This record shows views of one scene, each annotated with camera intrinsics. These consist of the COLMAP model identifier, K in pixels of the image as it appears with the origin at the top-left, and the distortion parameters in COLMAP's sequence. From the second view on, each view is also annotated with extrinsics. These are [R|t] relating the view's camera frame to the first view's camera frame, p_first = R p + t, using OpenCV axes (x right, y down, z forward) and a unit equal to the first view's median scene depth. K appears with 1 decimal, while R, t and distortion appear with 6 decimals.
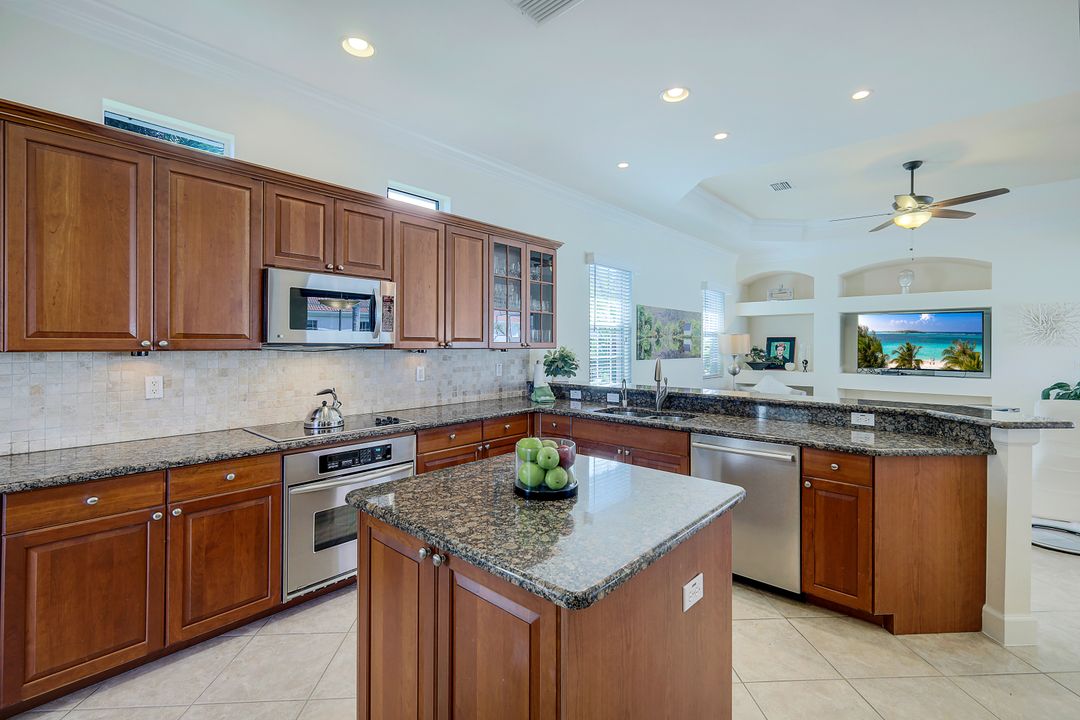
lens RADIAL K [[465.9, 0, 537.9], [0, 465.9, 346.4], [0, 0, 1]] dist [-0.000489, -0.000023]
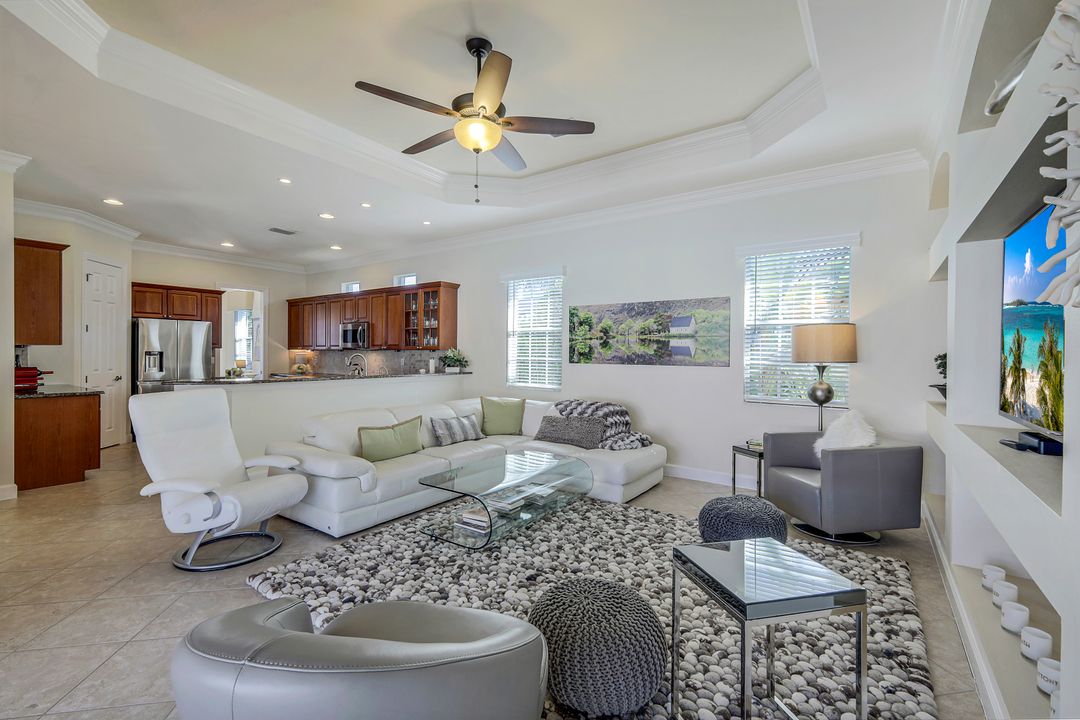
lens RADIAL K [[470.6, 0, 543.8], [0, 470.6, 355.0], [0, 0, 1]] dist [-0.000412, 0.000270]
pose [[0.125125, 0.001473, -0.992140, 1.173705], [-0.010277, 0.999947, 0.000188, 0.012518], [0.992088, 0.010173, 0.125133, 0.824607]]
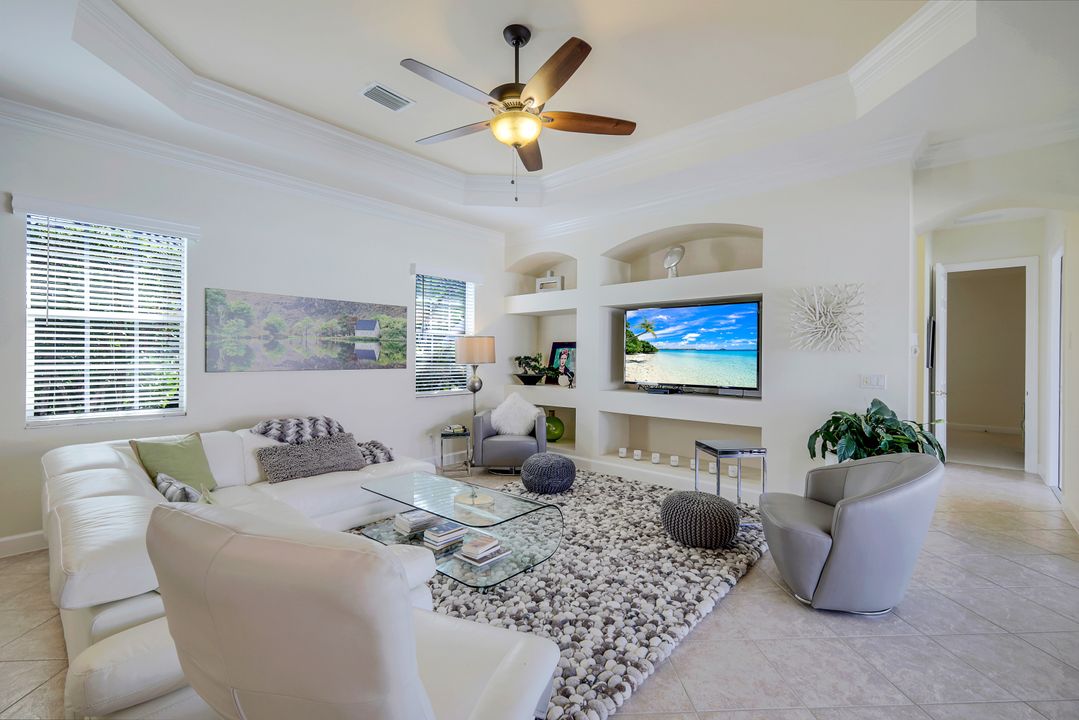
lens RADIAL K [[470.2, 0, 543.3], [0, 470.2, 355.0], [0, 0, 1]] dist [-0.000412, 0.000270]
pose [[0.999935, 0.000611, 0.011345, 0.677884], [-0.000555, 0.999987, -0.005017, 0.007940], [-0.011347, 0.005010, 0.999923, 0.336987]]
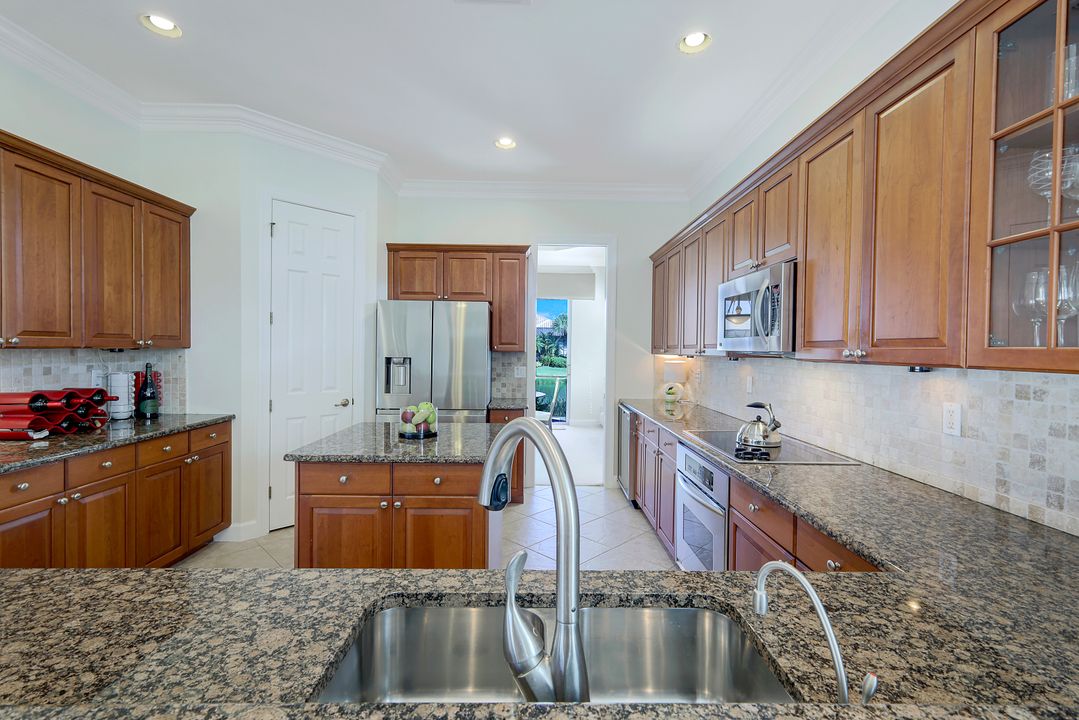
lens RADIAL K [[470.2, 0, 543.3], [0, 470.2, 355.0], [0, 0, 1]] dist [-0.000412, 0.000270]
pose [[-0.728761, -0.001051, -0.684767, 0.216423], [-0.016313, 0.999742, 0.015827, -0.003244], [0.684573, 0.022705, -0.728590, 0.639367]]
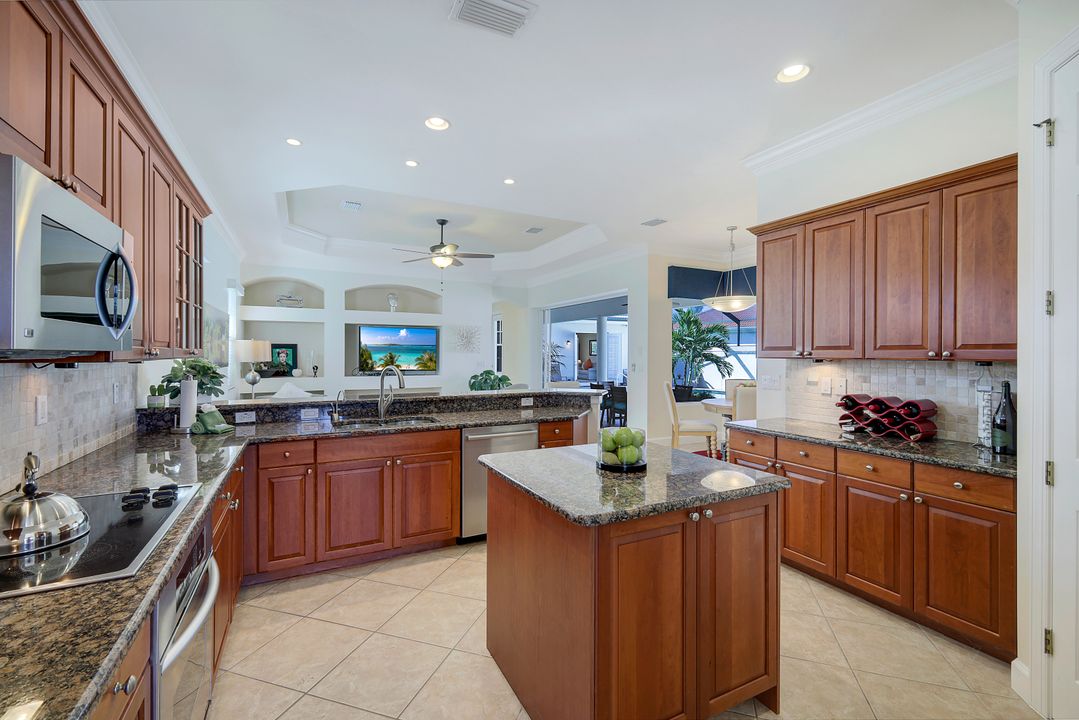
lens RADIAL K [[470.2, 0, 543.3], [0, 470.2, 355.0], [0, 0, 1]] dist [-0.000412, 0.000270]
pose [[0.343133, -0.004557, 0.939276, -0.328779], [-0.000992, 0.999986, 0.005214, -0.002554], [-0.939286, -0.002721, 0.343124, 0.187899]]
